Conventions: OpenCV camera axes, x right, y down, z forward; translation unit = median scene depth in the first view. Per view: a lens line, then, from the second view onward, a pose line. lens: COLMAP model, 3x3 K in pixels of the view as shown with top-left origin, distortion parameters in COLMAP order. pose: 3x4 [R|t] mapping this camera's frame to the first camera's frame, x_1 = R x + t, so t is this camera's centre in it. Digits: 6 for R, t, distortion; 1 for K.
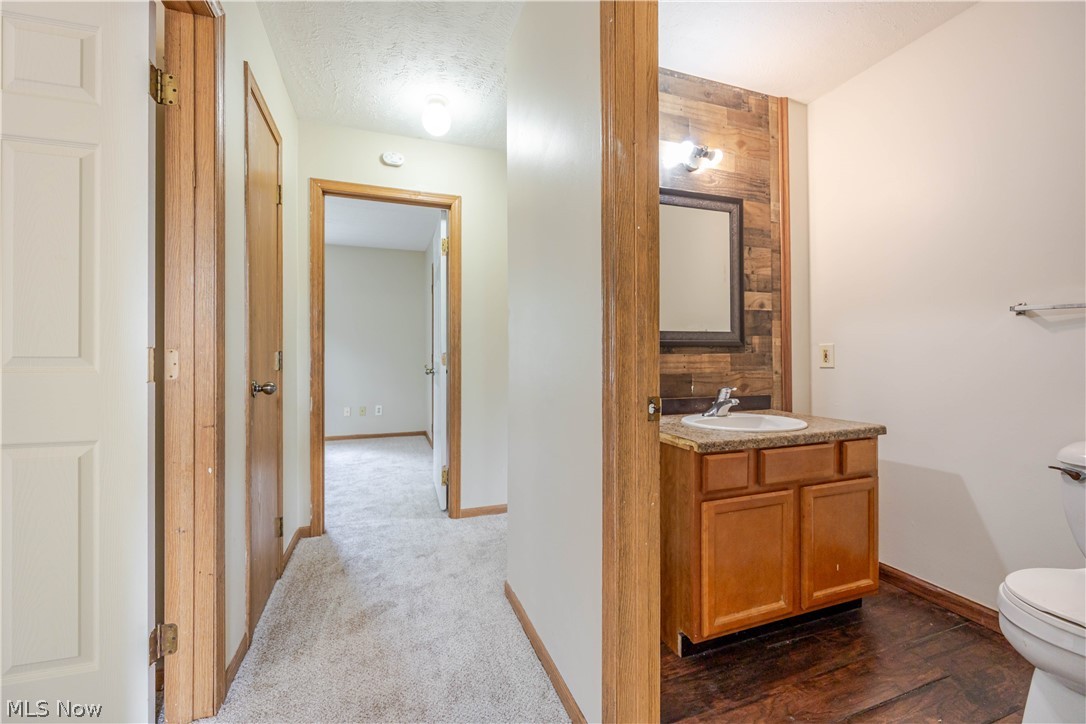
lens RADIAL K [[431.2, 0, 539.1], [0, 431.2, 359.8], [0, 0, 1]] dist [-0.002952, -0.000450]
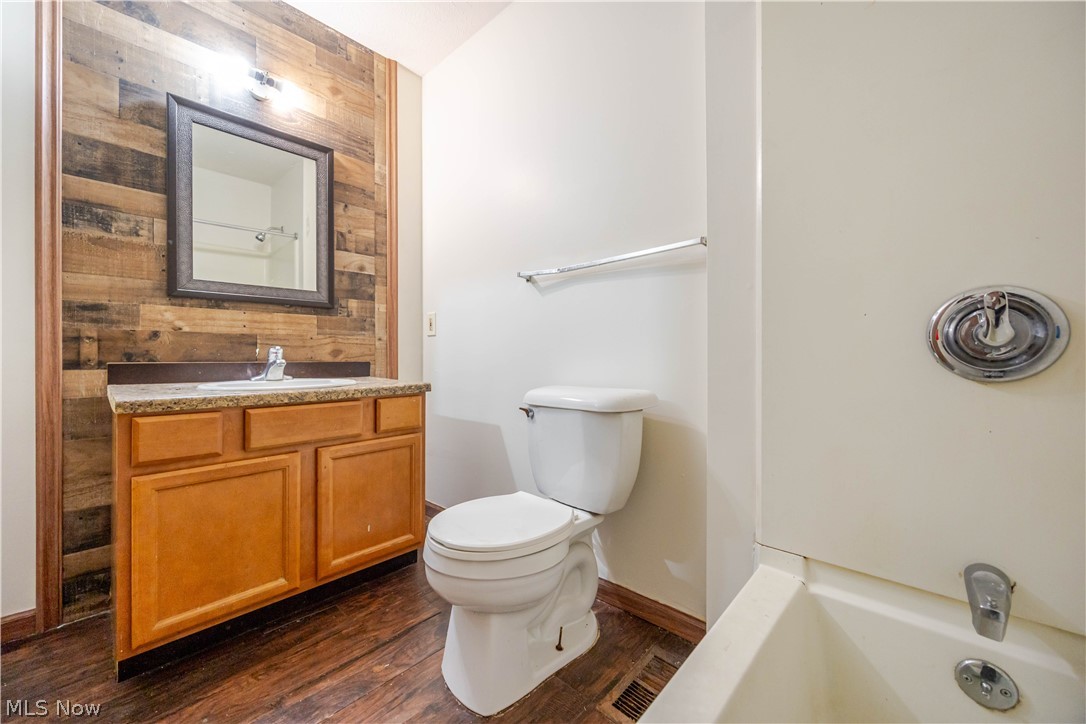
lens RADIAL K [[414.1, 0, 545.8], [0, 414.1, 361.1], [0, 0, 1]] dist [-0.003812, -0.000379]
pose [[0.881830, 0.002780, 0.471559, 0.459593], [-0.007318, 0.999943, 0.007791, 0.072156], [-0.471511, -0.010321, 0.881800, -0.004648]]
